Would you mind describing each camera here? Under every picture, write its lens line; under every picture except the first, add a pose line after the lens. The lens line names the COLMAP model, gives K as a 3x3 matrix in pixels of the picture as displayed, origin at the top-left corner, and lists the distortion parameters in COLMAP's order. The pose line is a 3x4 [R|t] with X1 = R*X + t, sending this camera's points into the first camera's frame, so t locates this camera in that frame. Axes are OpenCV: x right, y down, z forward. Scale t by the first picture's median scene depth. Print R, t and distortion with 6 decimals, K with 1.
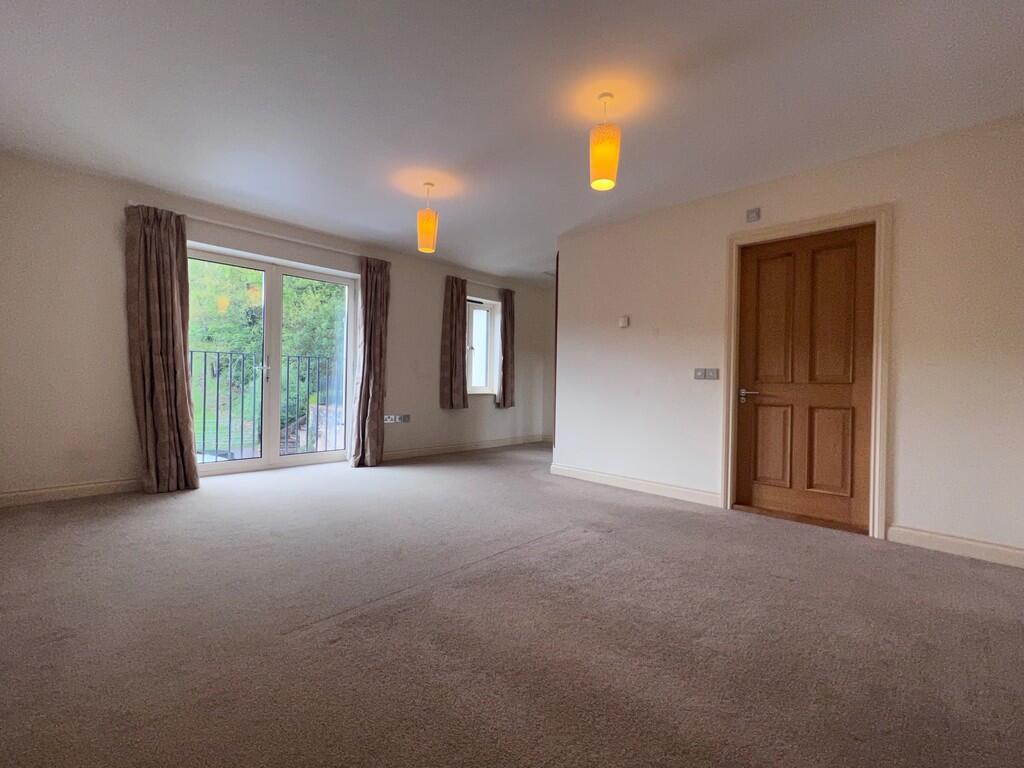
lens RADIAL K [[458.3, 0, 512.0], [0, 458.3, 384.0], [0, 0, 1]] dist [-0.001221, -0.000404]
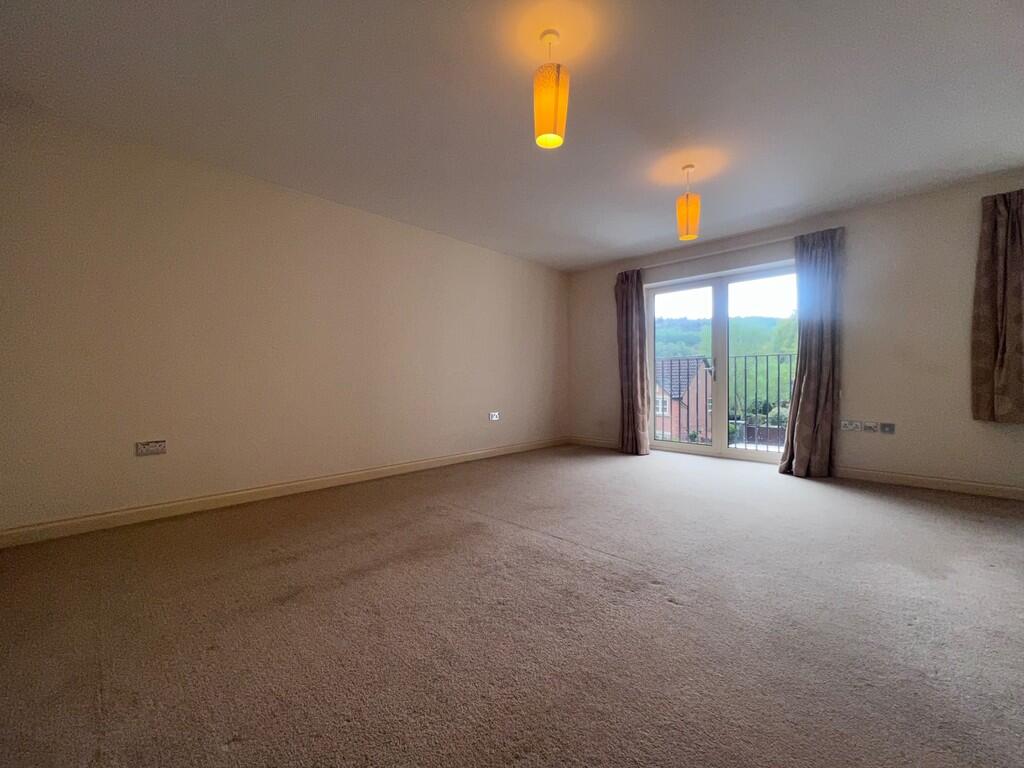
lens RADIAL K [[419.3, 0, 512.0], [0, 419.3, 384.0], [0, 0, 1]] dist [-0.001468, -0.000118]
pose [[-0.034500, -0.006854, -0.999381, 0.550261], [0.001508, 0.999975, -0.006910, 0.011316], [0.999404, -0.001746, -0.034489, 0.536942]]
